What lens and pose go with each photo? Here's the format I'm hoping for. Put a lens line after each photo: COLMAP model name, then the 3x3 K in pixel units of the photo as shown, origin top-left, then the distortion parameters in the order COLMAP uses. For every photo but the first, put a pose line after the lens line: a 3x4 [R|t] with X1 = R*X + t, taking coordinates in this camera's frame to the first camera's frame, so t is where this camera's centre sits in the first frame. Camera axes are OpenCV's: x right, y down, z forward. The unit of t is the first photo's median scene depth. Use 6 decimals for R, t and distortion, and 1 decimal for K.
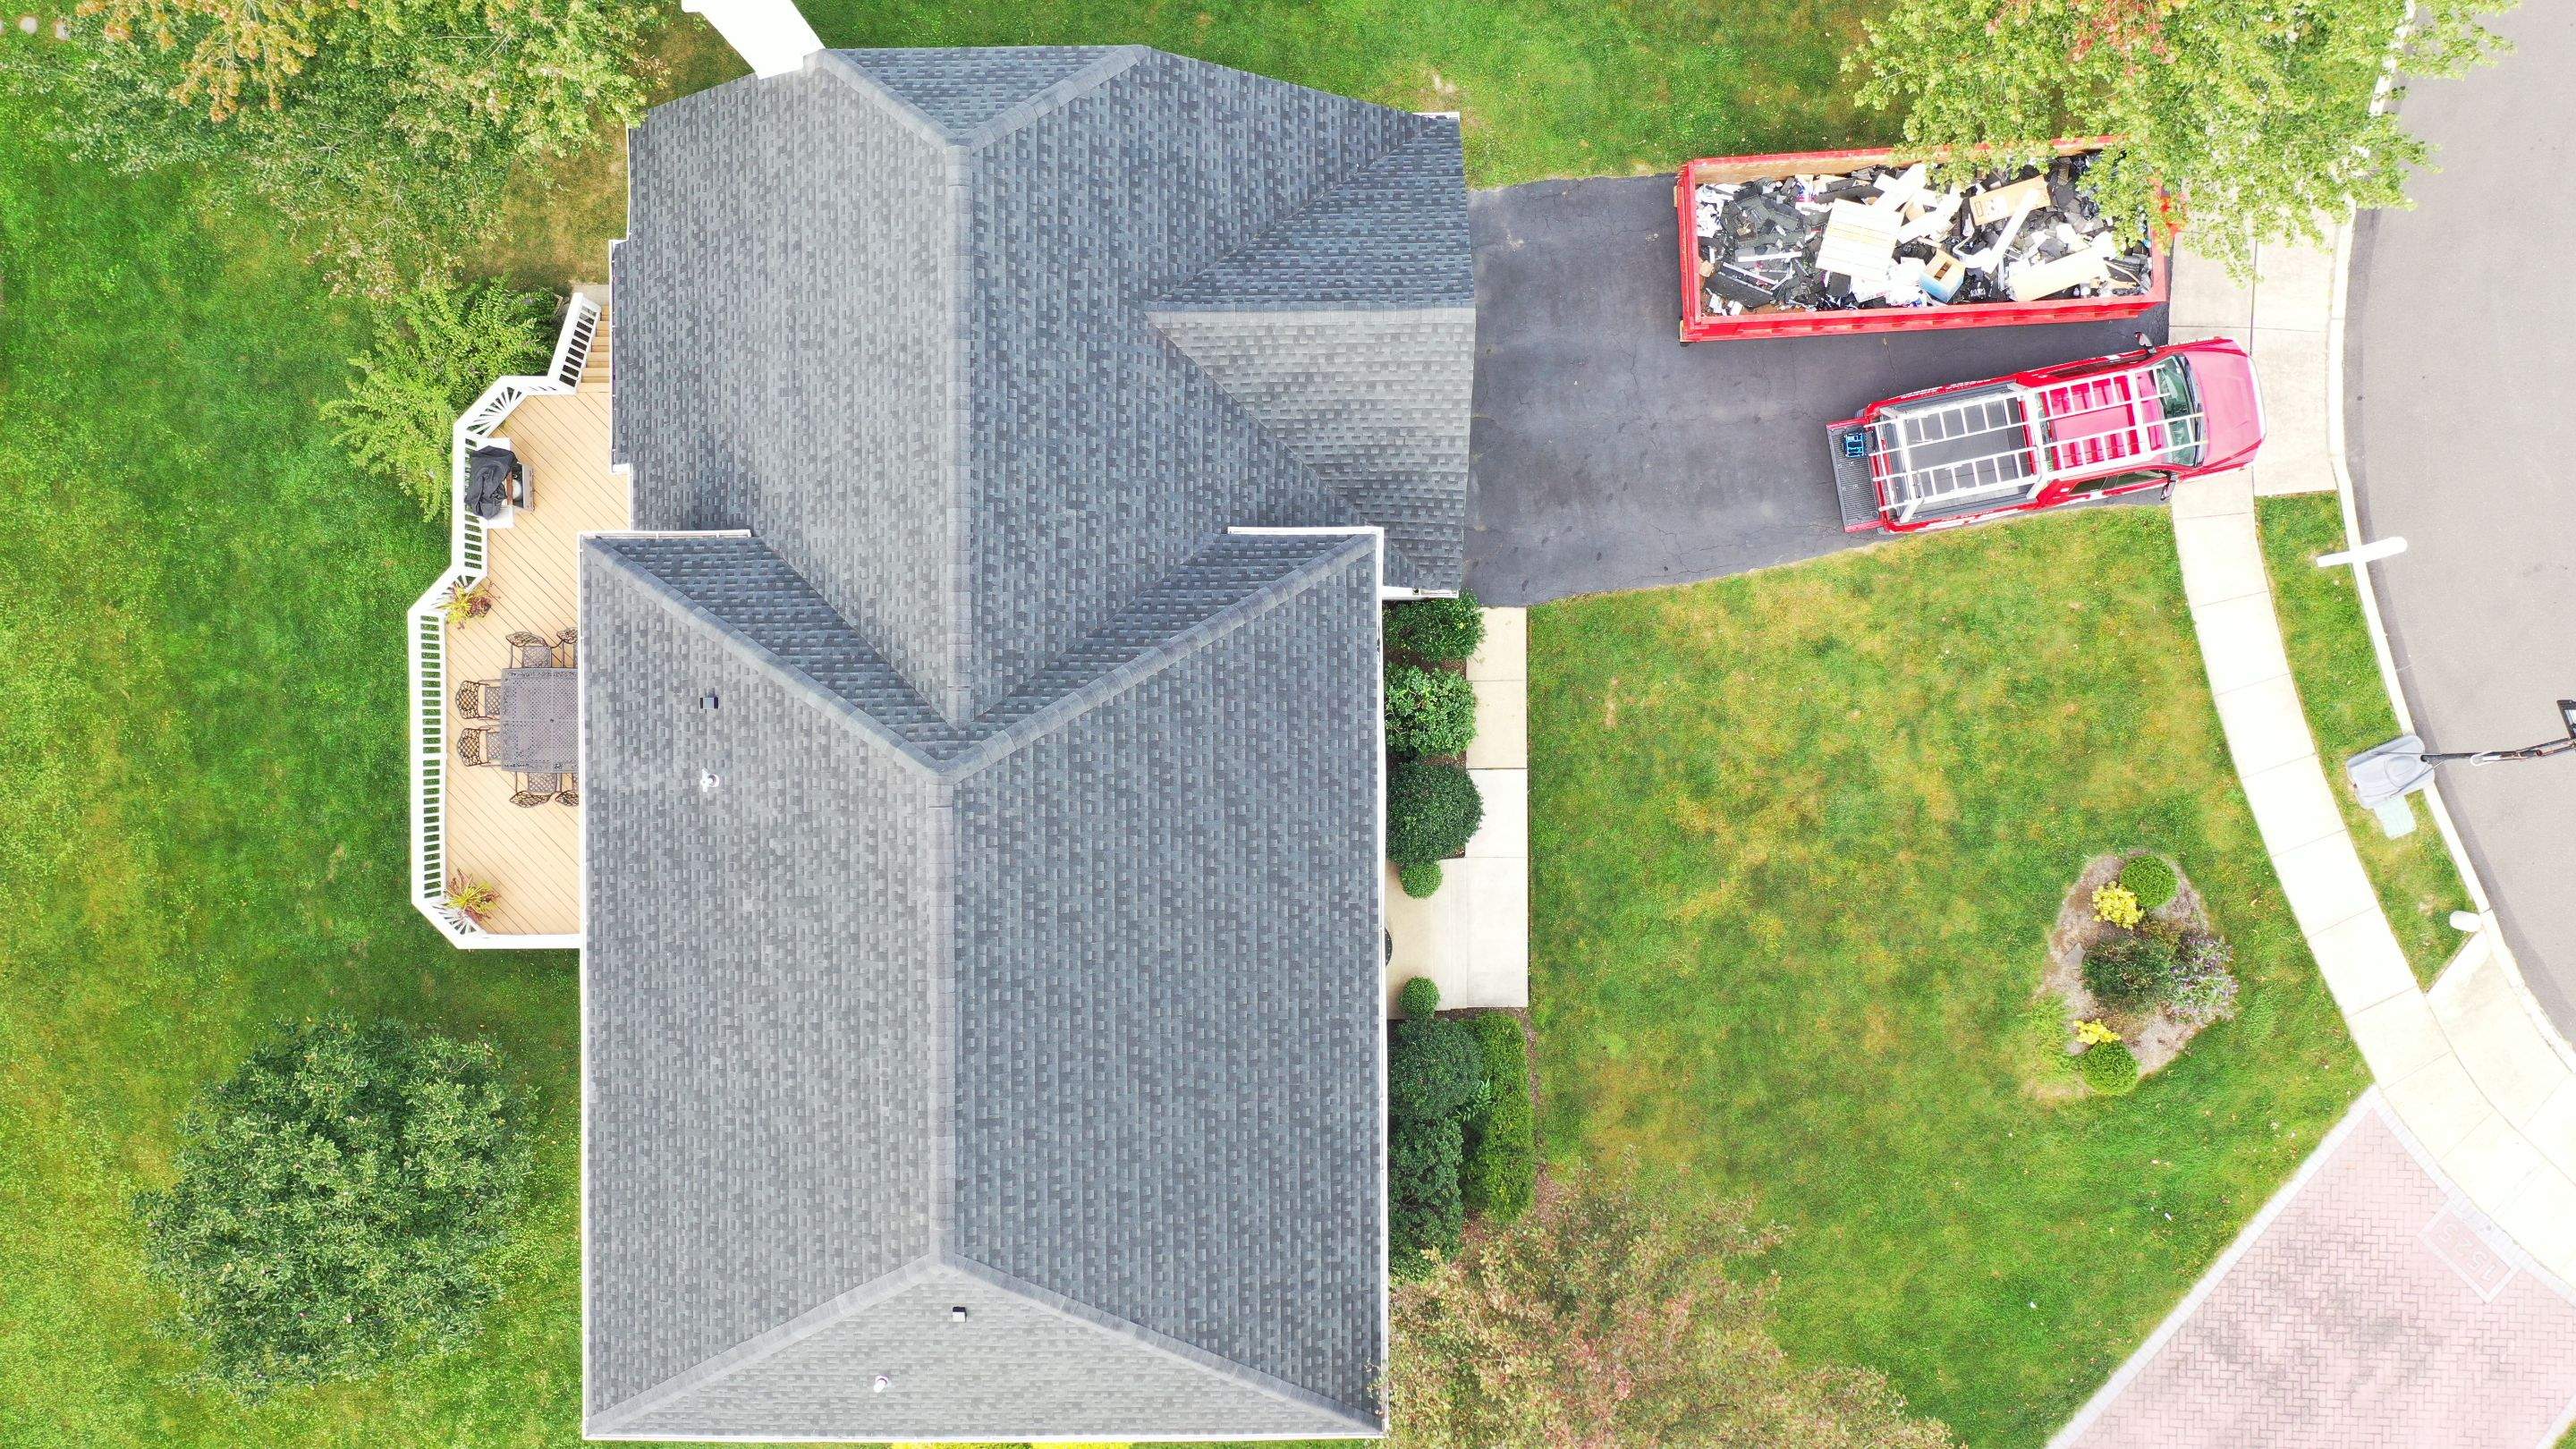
lens RADIAL K [[2048.0, 0, 1287.4], [0, 2048.0, 719.7], [0, 0, 1]] dist [0.019048, -0.001244]
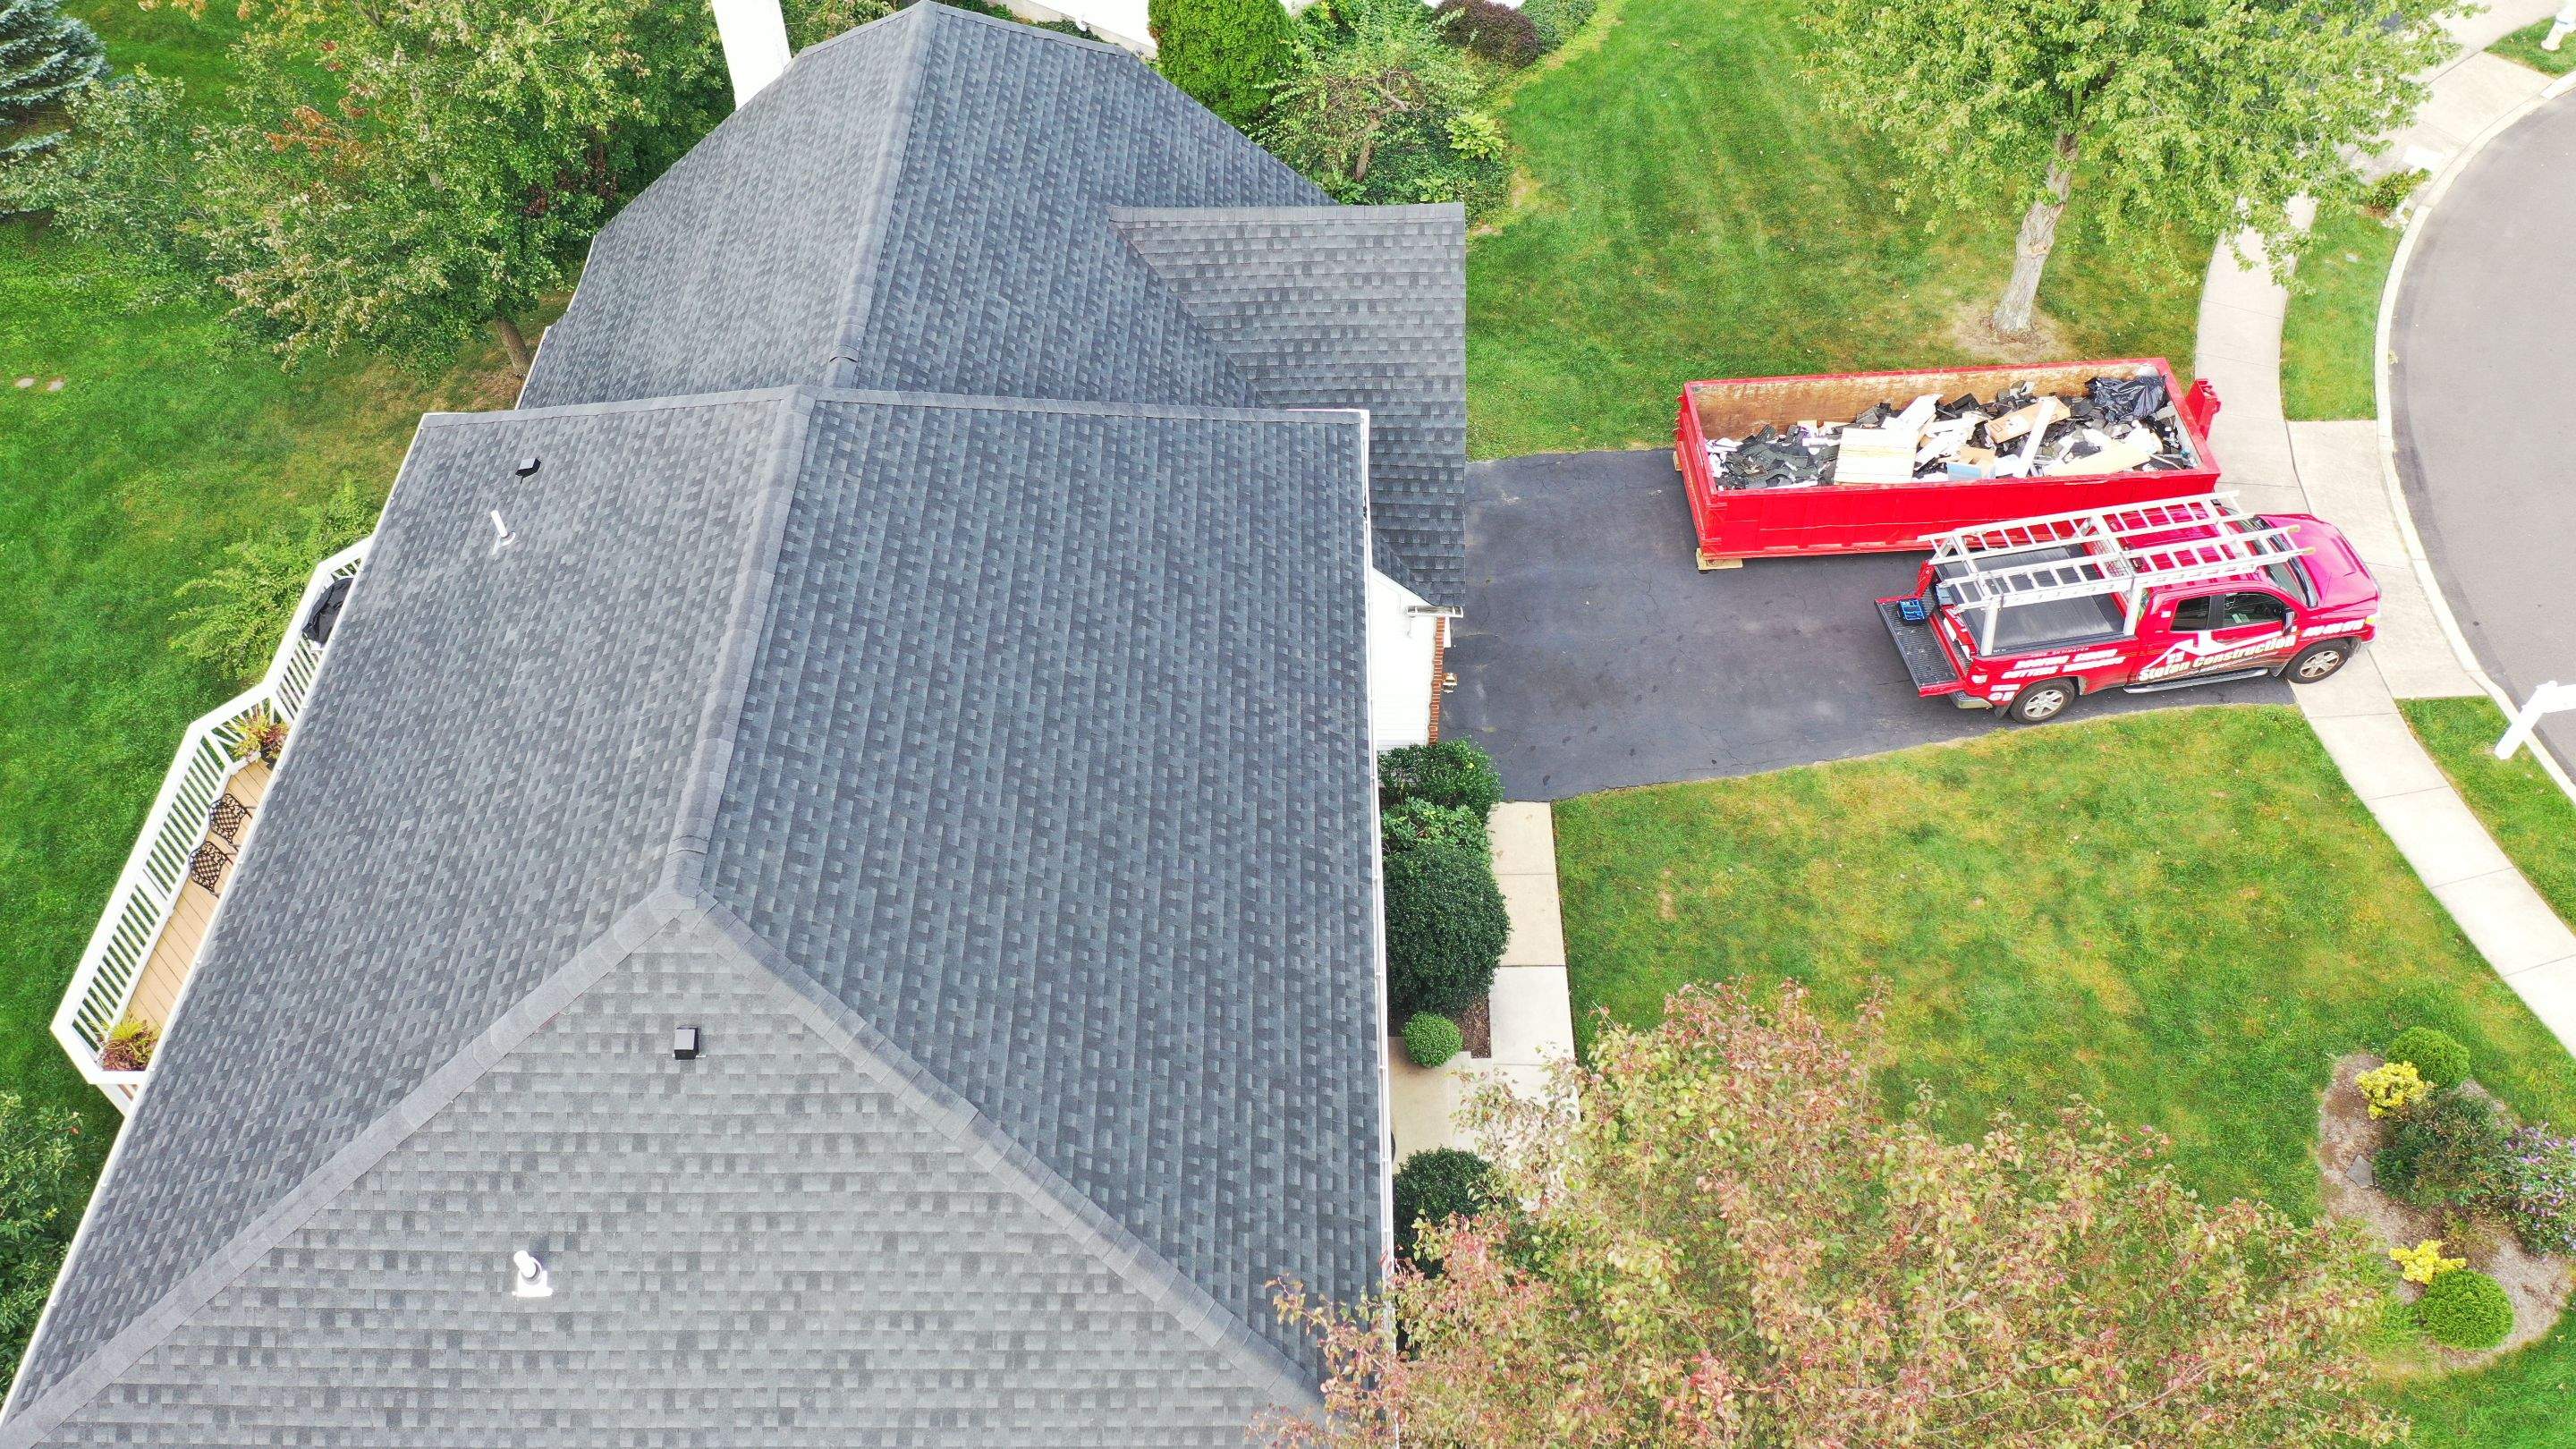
lens RADIAL K [[2048.0, 0, 1288.9], [0, 2048.0, 726.2], [0, 0, 1]] dist [0.019048, -0.001244]
pose [[0.999930, 0.010795, -0.004920, 0.017604], [-0.011403, 0.760049, -0.649765, 0.515896], [-0.003275, 0.649776, 0.760119, 0.401186]]
